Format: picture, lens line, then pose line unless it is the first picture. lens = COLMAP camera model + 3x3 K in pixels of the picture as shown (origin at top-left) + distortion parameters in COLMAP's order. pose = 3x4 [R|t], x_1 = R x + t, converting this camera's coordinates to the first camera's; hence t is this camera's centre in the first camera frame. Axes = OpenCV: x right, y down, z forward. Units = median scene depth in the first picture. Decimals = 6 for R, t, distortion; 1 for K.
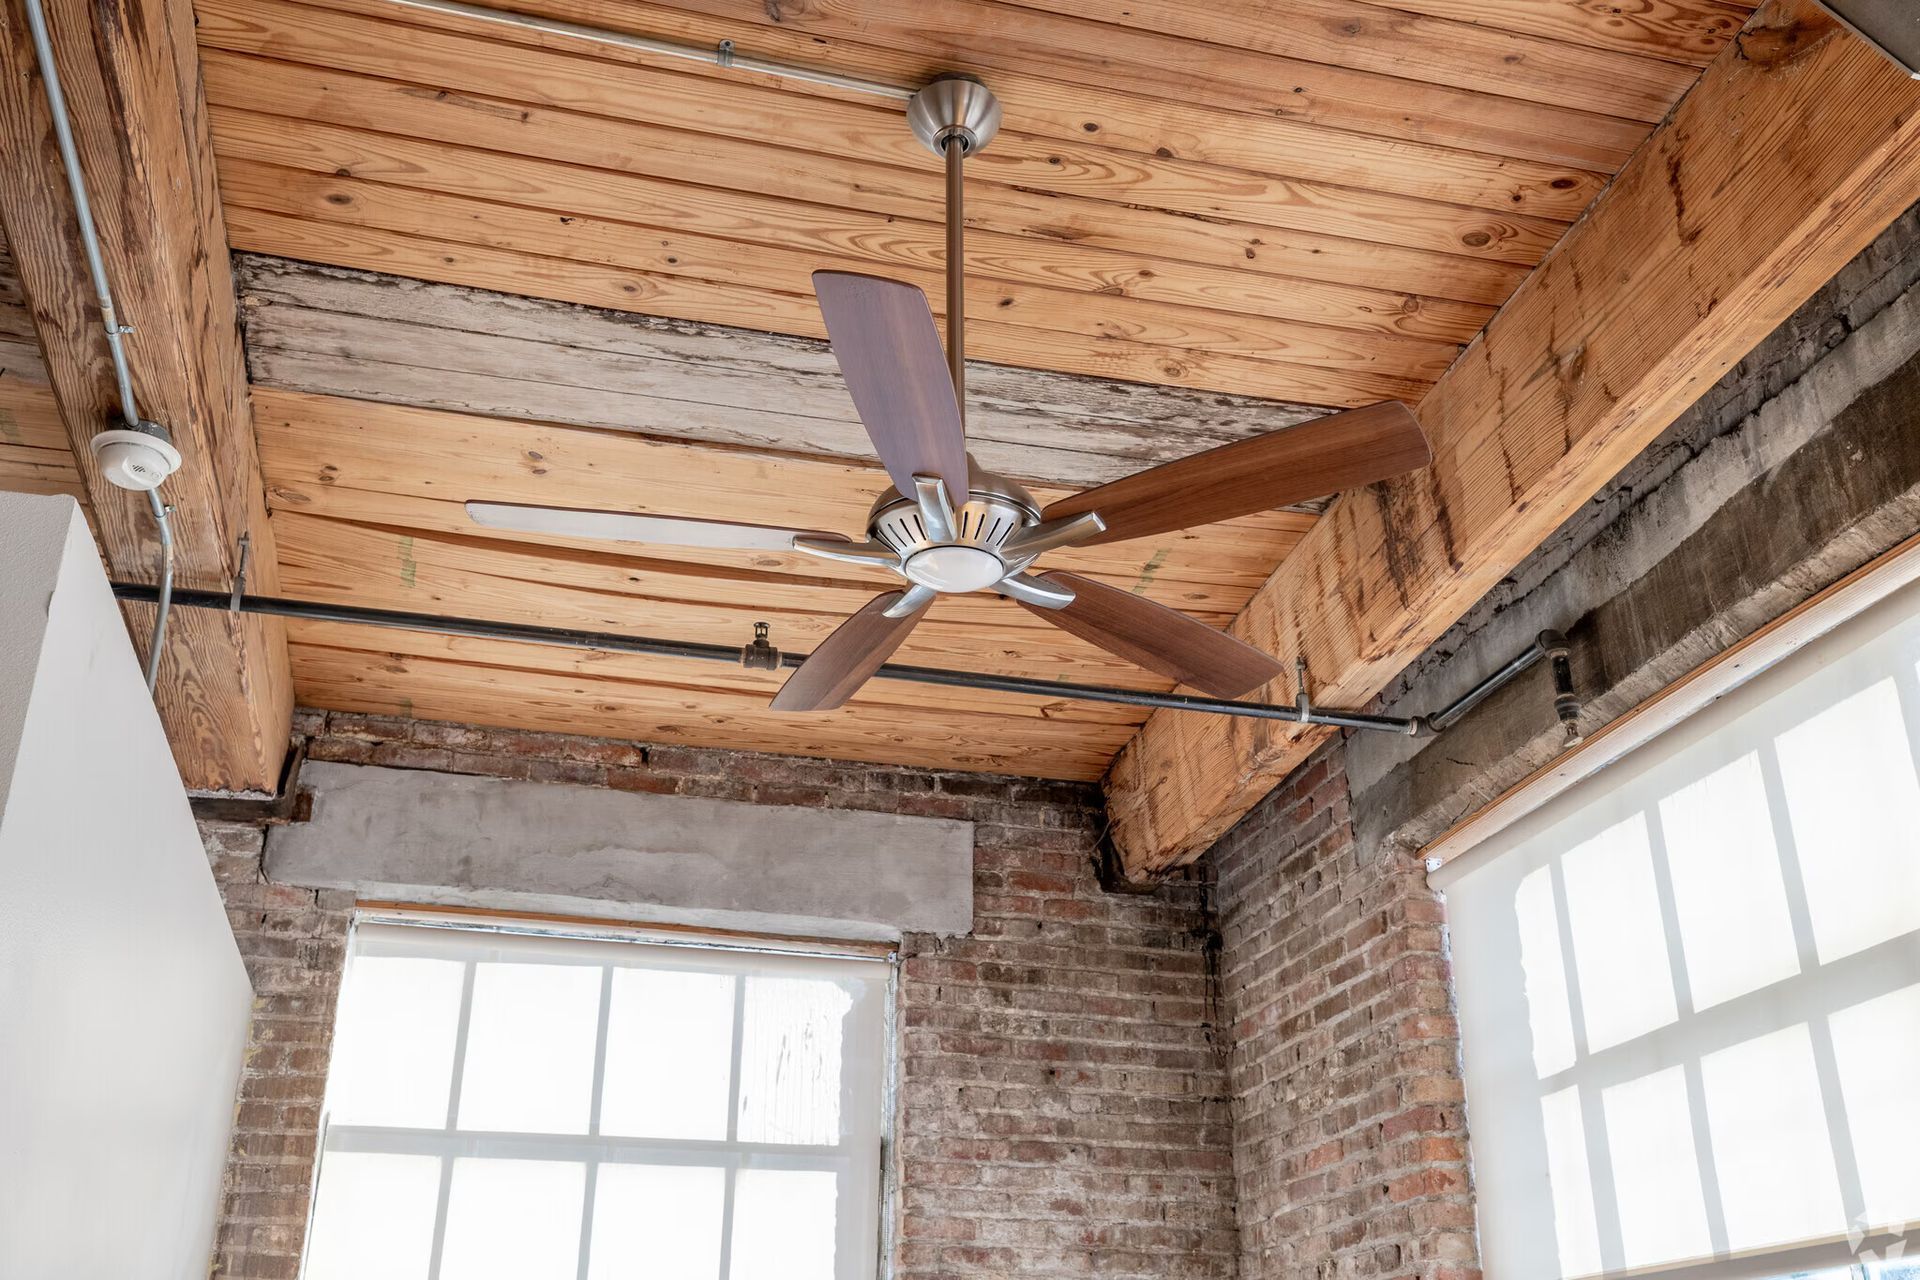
lens RADIAL K [[1845.5, 0, 959.3], [0, 1845.5, 637.4], [0, 0, 1]] dist [-0.020890, 0.000000]
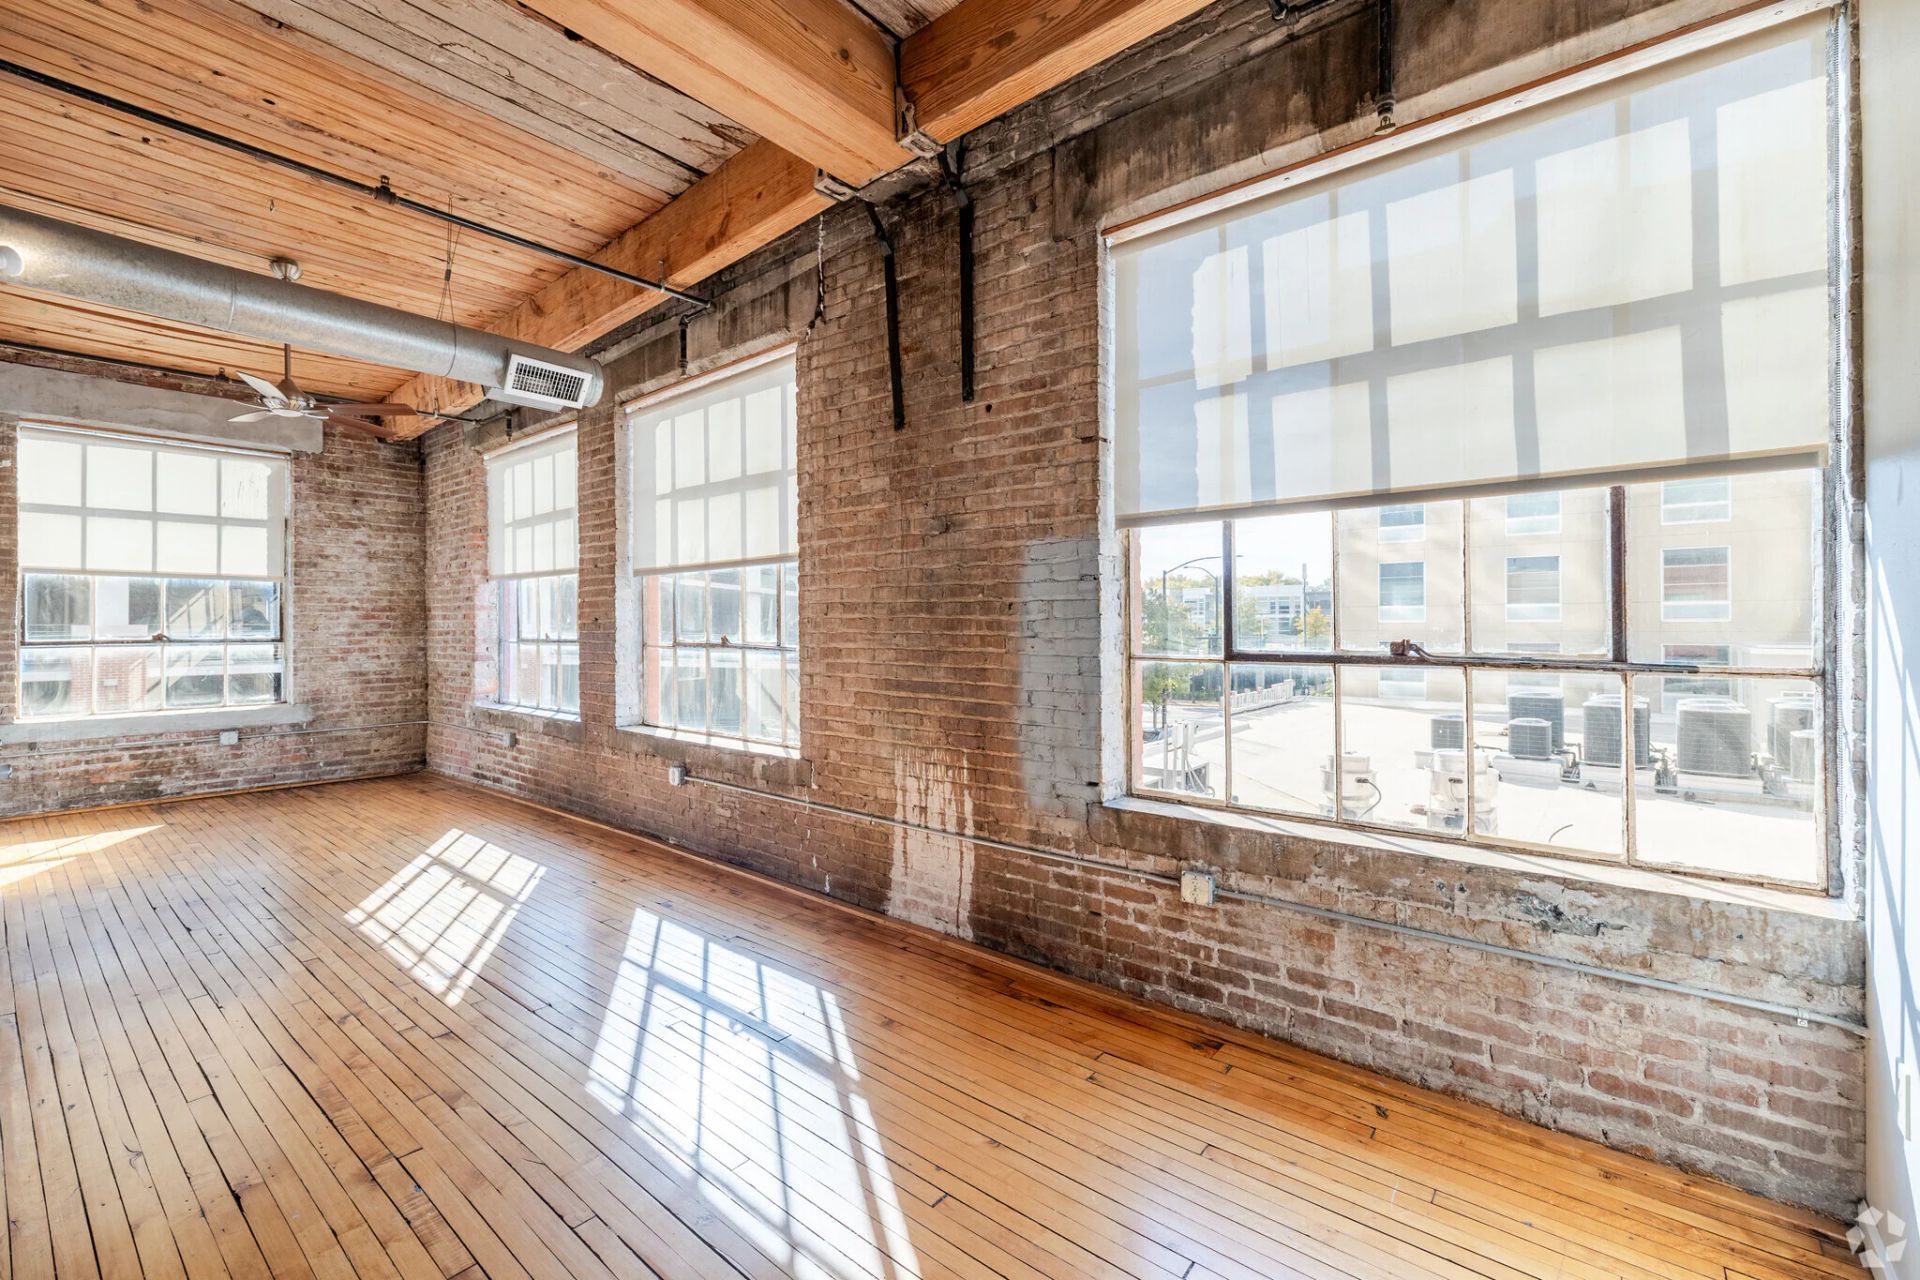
lens RADIAL K [[811.1, 0, 959.8], [0, 811.1, 630.4], [0, 0, 1]] dist [-0.007273, 0.002719]
pose [[0.807221, -0.009276, 0.590177, 0.067063], [-0.239041, 0.909074, 0.341239, -0.278206], [-0.539680, -0.416532, 0.731606, -0.646062]]
